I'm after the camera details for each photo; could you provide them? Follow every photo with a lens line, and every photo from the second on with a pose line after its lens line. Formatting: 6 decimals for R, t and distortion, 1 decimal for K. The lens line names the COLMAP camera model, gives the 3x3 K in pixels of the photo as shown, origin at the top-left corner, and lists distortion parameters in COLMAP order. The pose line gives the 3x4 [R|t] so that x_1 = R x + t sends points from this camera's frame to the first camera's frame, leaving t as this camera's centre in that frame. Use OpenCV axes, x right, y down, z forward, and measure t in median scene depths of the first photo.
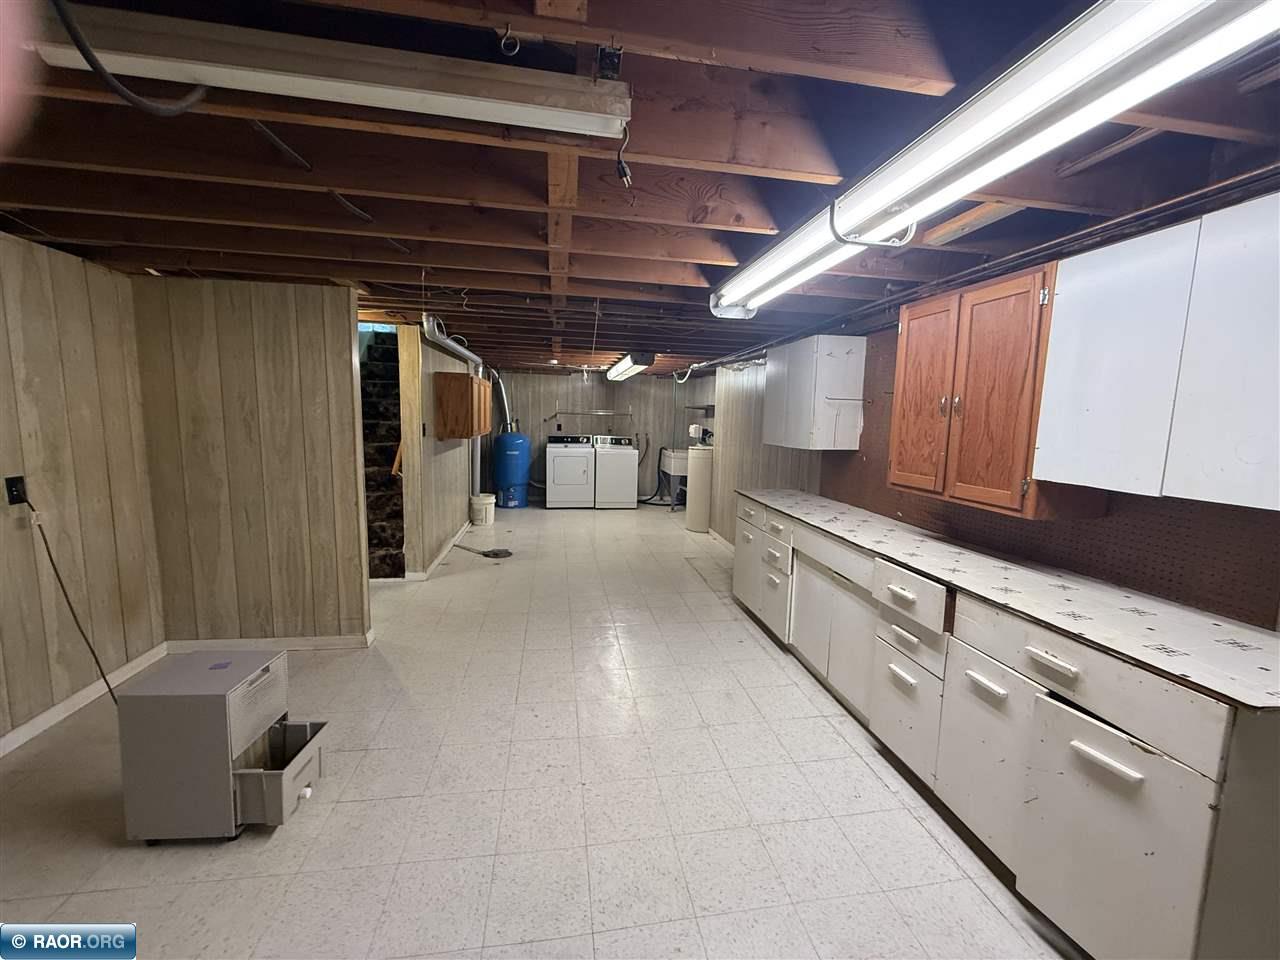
lens RADIAL K [[510.1, 0, 637.7], [0, 510.1, 478.2], [0, 0, 1]] dist [-0.000012, 0.000554]
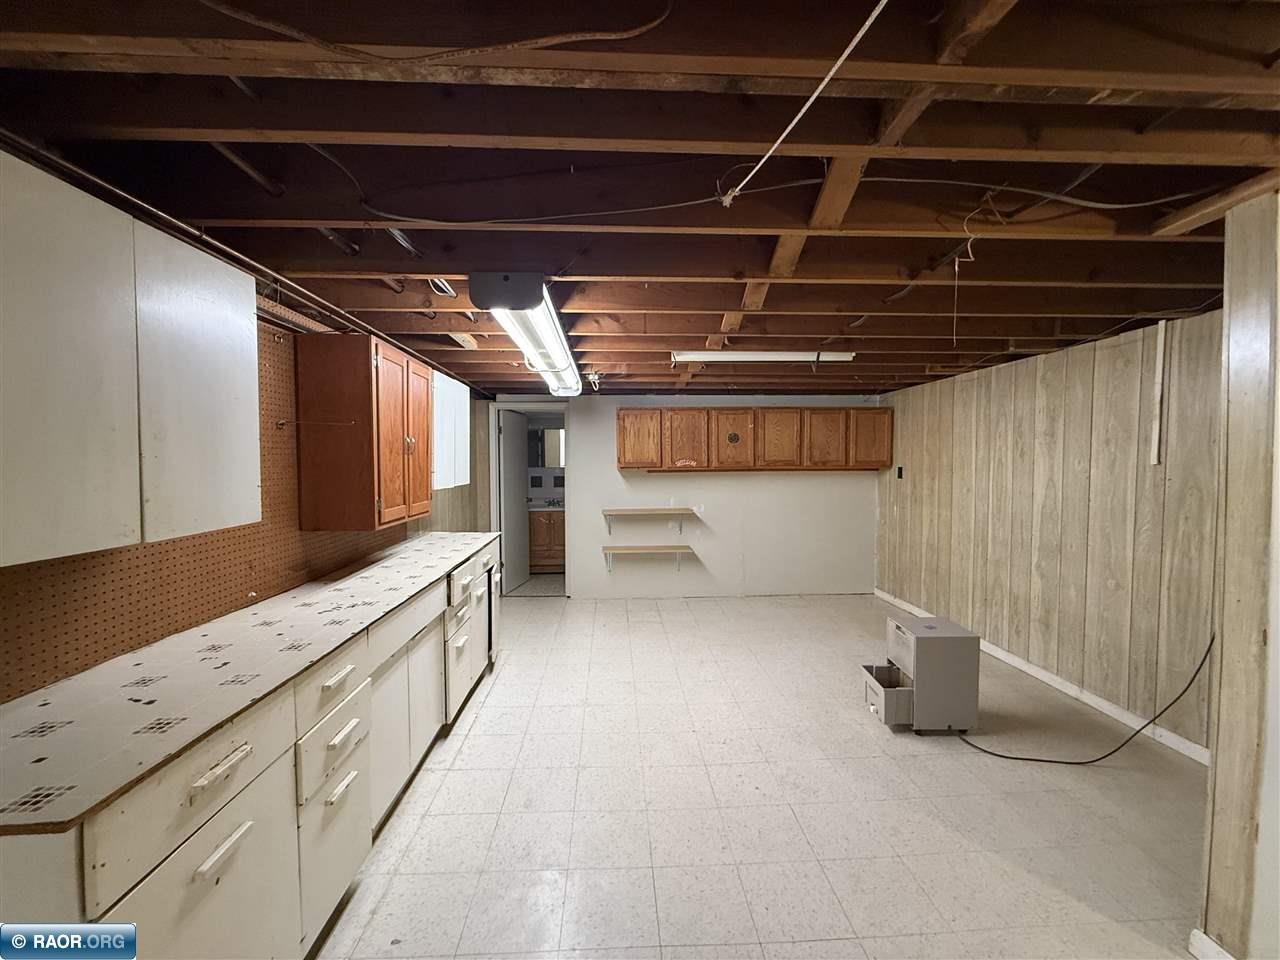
lens RADIAL K [[510.1, 0, 635.9], [0, 510.1, 476.9], [0, 0, 1]] dist [-0.000012, 0.000554]
pose [[-0.993428, -0.040502, 0.107056, -0.061063], [-0.023112, 0.987018, 0.158939, -0.245874], [-0.112103, 0.155420, -0.981467, 1.957051]]
